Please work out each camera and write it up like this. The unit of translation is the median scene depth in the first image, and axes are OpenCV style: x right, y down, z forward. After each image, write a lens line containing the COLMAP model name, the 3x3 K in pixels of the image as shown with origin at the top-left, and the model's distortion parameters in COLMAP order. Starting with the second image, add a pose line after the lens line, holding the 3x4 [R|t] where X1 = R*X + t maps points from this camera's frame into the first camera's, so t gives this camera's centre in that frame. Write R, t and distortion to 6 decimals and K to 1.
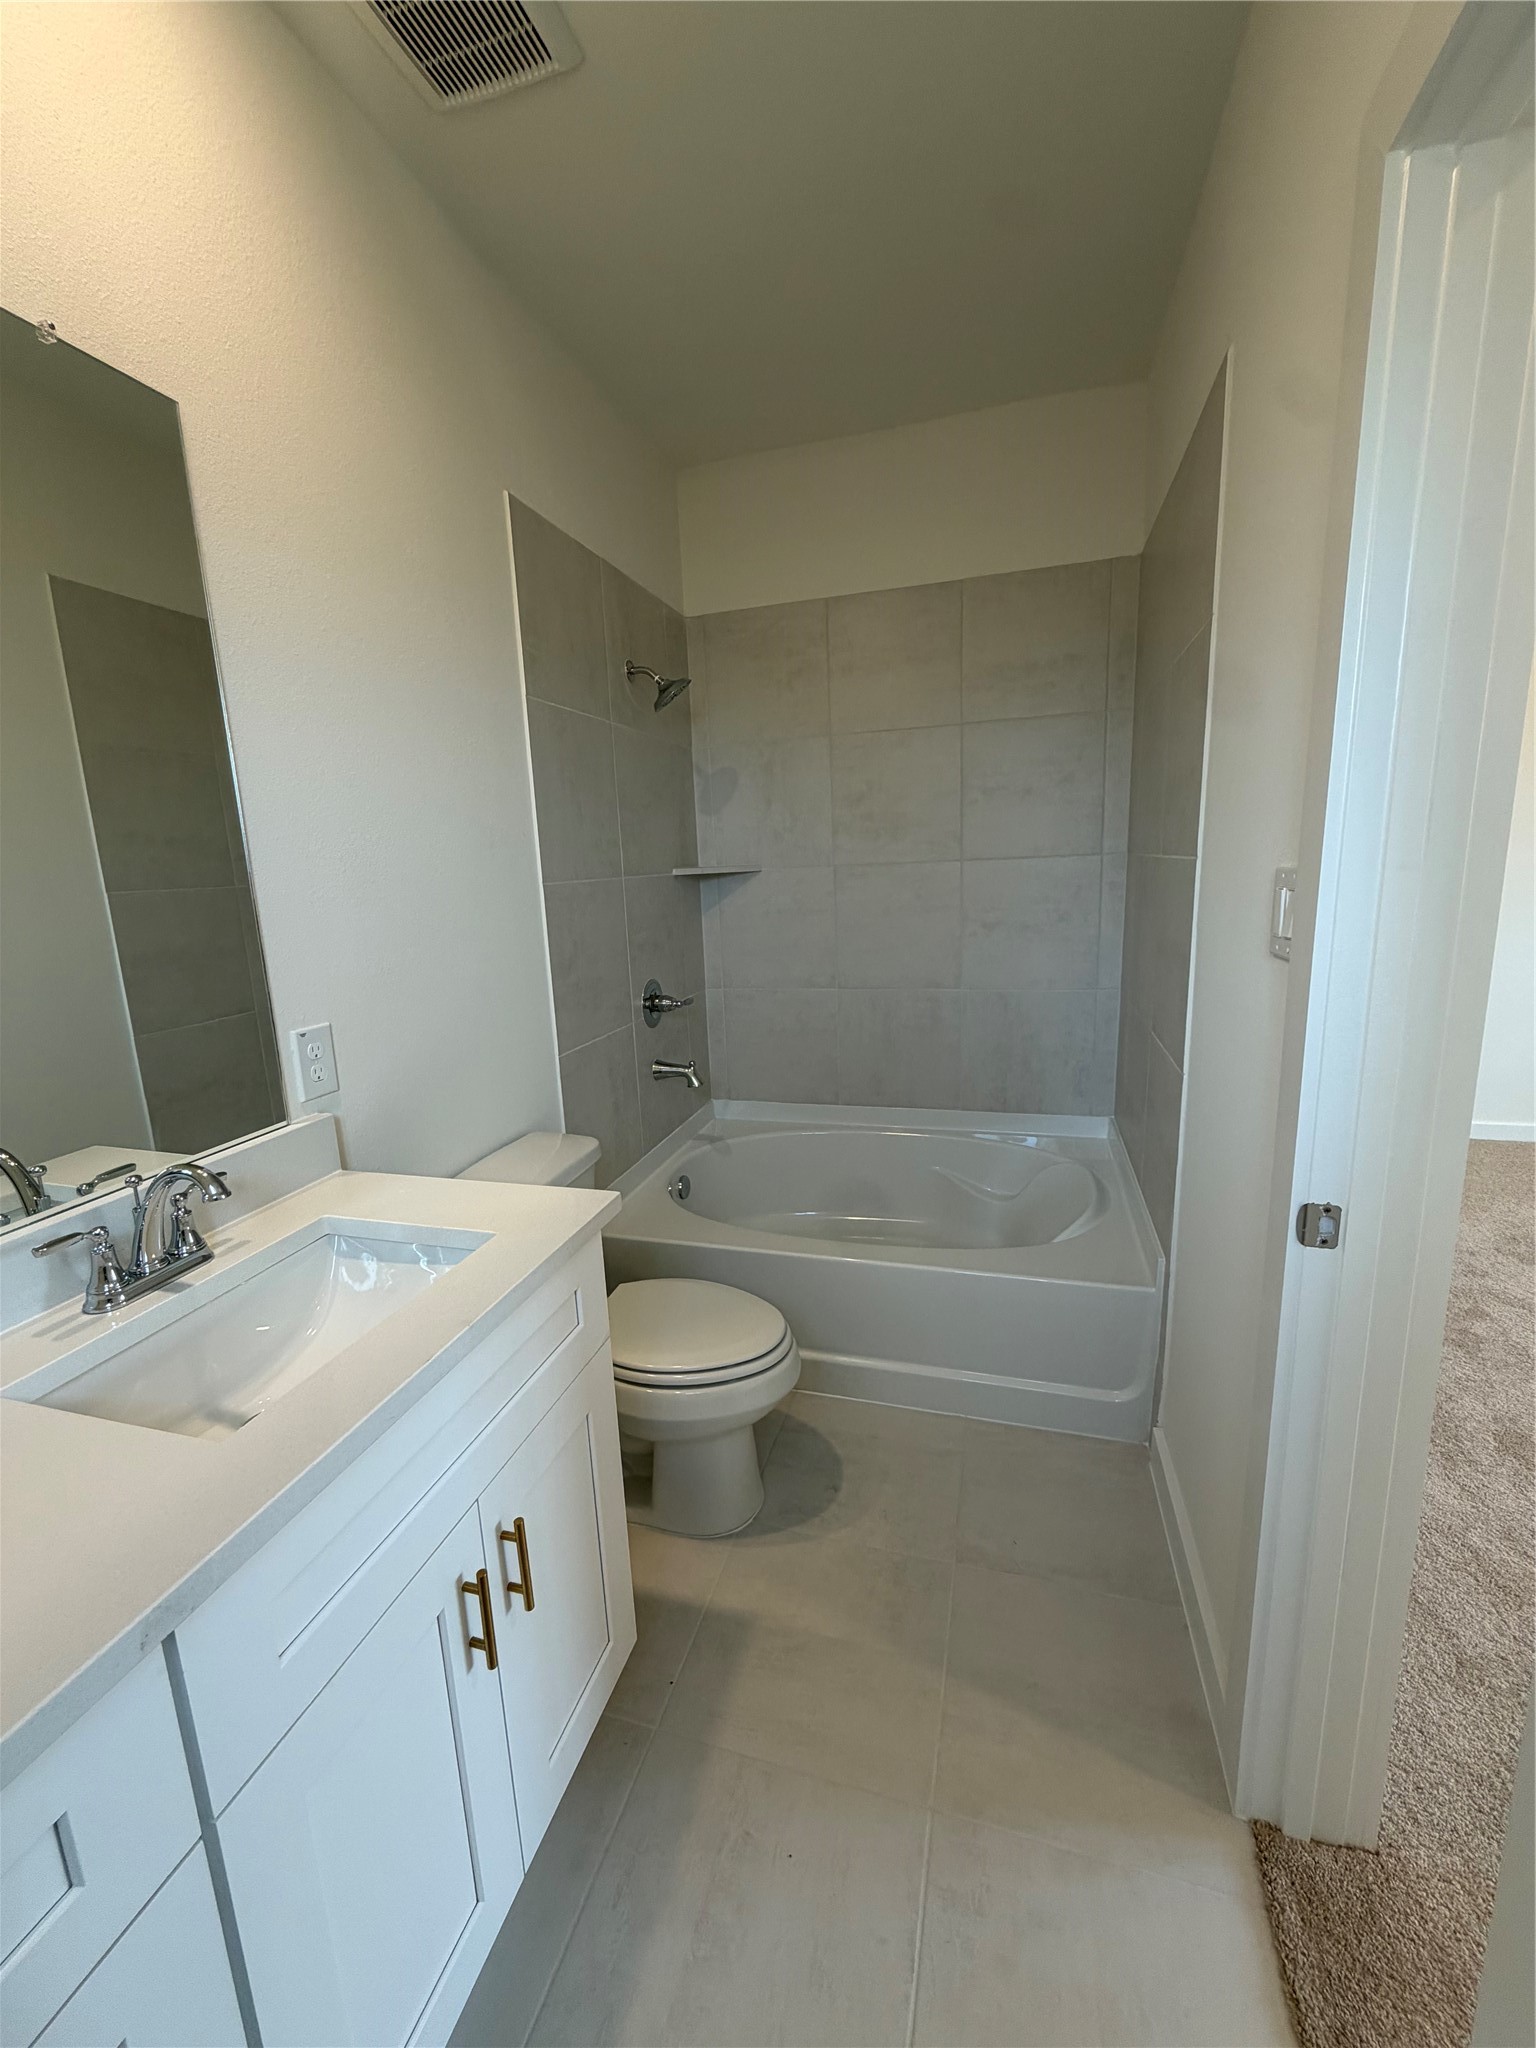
lens RADIAL K [[814.2, 0, 765.4], [0, 814.2, 1015.7], [0, 0, 1]] dist [0.002871, 0.000030]
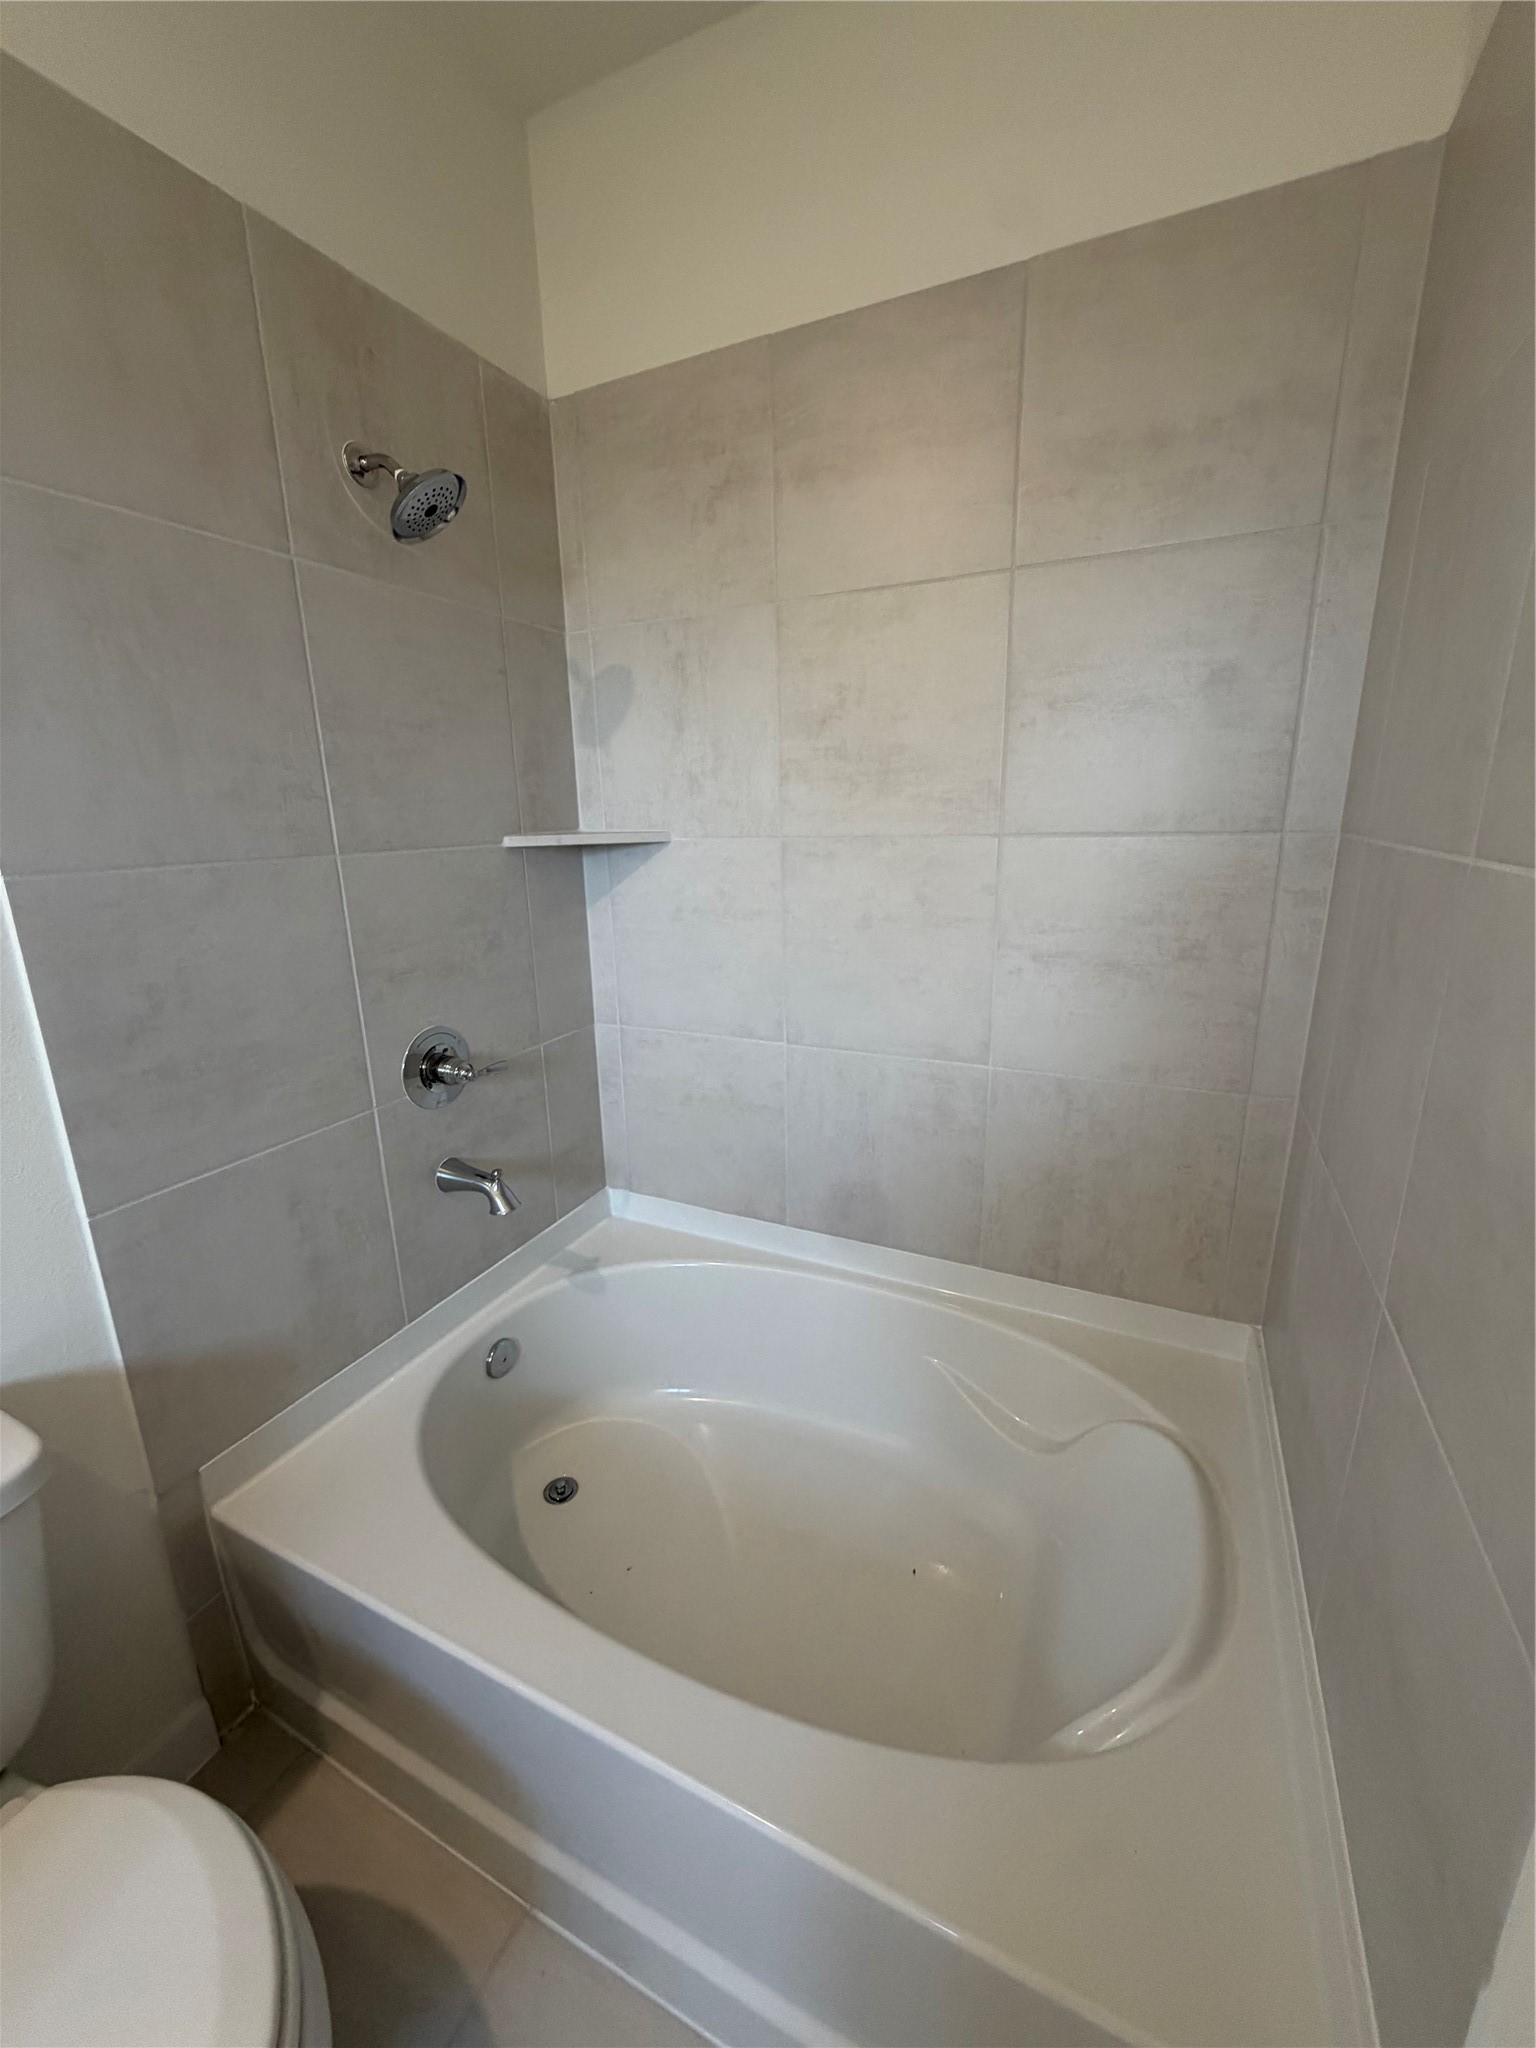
lens RADIAL K [[814.2, 0, 765.4], [0, 814.2, 1015.7], [0, 0, 1]] dist [0.002871, 0.000030]
pose [[0.987478, 0.058152, -0.146645, 0.166947], [-0.048598, 0.996507, 0.067915, -0.097086], [0.150082, -0.059938, 0.986855, 0.421048]]
